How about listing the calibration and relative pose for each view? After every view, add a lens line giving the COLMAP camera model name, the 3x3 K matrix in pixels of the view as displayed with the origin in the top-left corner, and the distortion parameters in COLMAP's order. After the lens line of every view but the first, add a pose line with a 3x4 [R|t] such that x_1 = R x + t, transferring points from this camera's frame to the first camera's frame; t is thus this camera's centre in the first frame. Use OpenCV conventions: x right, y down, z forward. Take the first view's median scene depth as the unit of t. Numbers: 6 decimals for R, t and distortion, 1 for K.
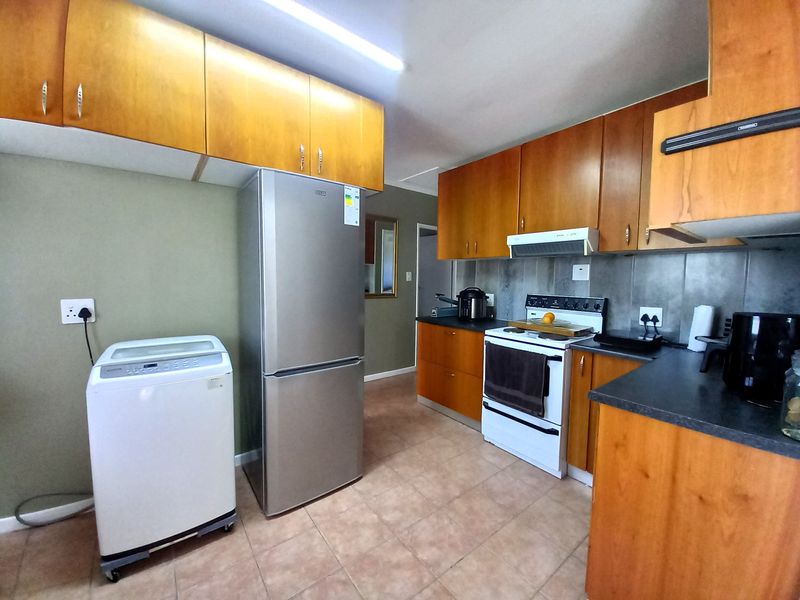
lens RADIAL K [[320.7, 0, 412.6], [0, 320.7, 299.5], [0, 0, 1]] dist [-0.001675, -0.000299]
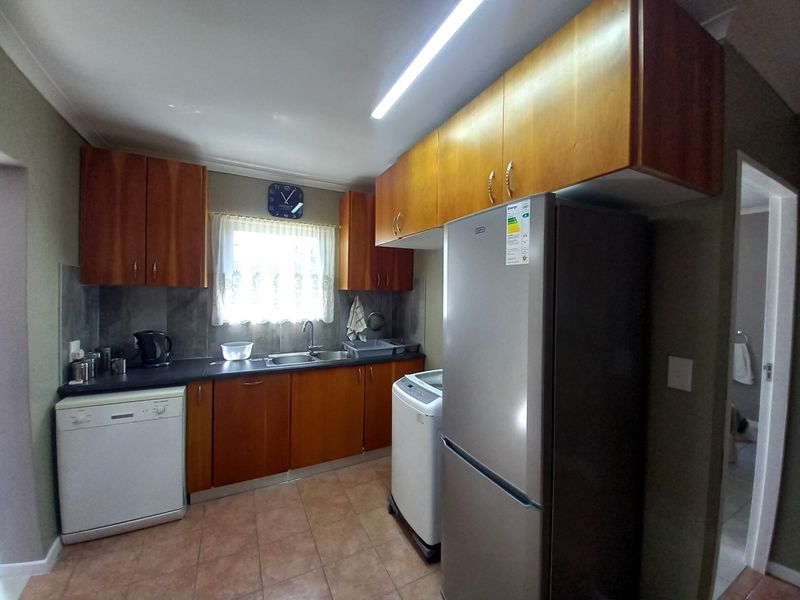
lens RADIAL K [[320.7, 0, 412.6], [0, 320.7, 299.5], [0, 0, 1]] dist [-0.001675, -0.000299]
pose [[-0.172273, 0.005376, -0.985034, 0.319624], [-0.085747, 0.996107, 0.020433, -0.114615], [0.981310, 0.087984, -0.171142, 0.655933]]
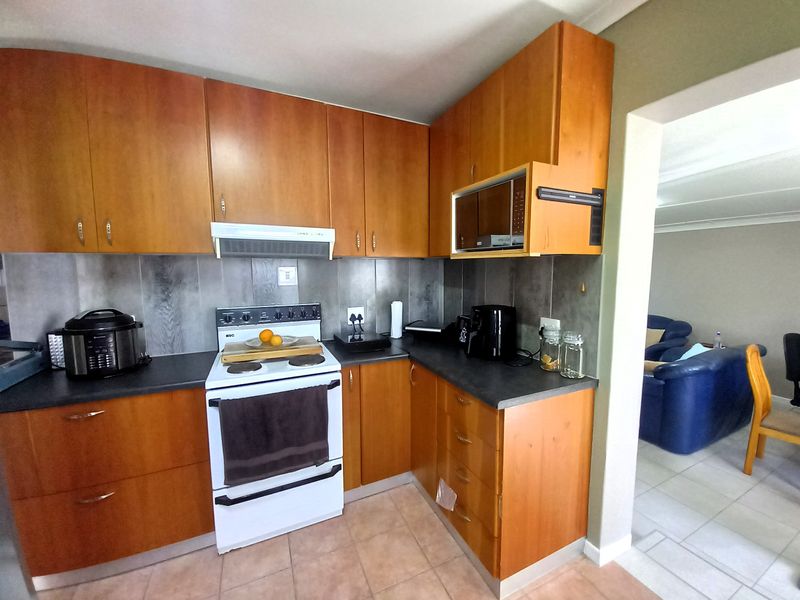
lens RADIAL K [[320.7, 0, 412.6], [0, 320.7, 299.5], [0, 0, 1]] dist [-0.001675, -0.000299]
pose [[0.216534, -0.114780, 0.969504, -0.239051], [0.069536, 0.992356, 0.101955, -0.086846], [-0.973796, 0.045338, 0.222860, 0.488267]]
